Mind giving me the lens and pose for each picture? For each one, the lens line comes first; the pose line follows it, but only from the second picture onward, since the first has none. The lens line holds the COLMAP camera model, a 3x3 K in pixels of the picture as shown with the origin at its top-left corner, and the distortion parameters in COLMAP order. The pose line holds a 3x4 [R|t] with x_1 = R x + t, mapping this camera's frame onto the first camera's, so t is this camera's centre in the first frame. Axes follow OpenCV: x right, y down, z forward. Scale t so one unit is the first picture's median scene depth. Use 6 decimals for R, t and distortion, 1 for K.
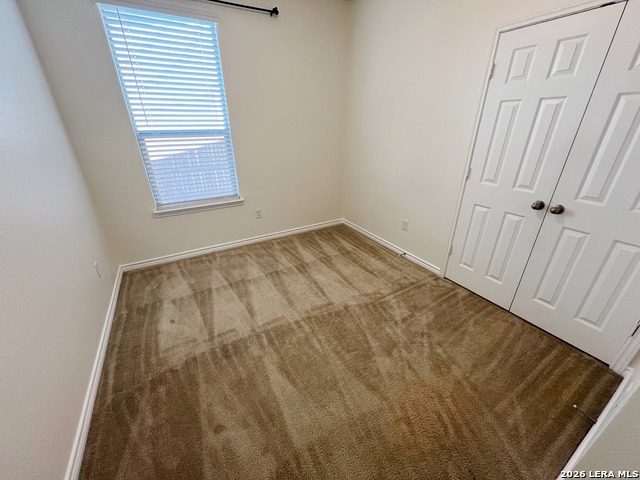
lens RADIAL K [[255.9, 0, 319.7], [0, 255.9, 239.4], [0, 0, 1]] dist [-0.001445, 0.000281]
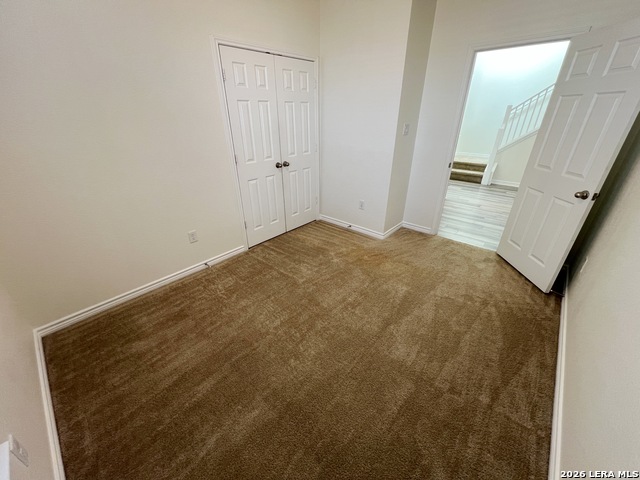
lens RADIAL K [[255.9, 0, 319.7], [0, 255.9, 239.4], [0, 0, 1]] dist [-0.001445, 0.000281]
pose [[-0.307148, -0.421851, 0.853055, -0.738581], [0.403126, 0.754314, 0.518170, -0.443868], [-0.862061, 0.503043, -0.061627, 0.931490]]
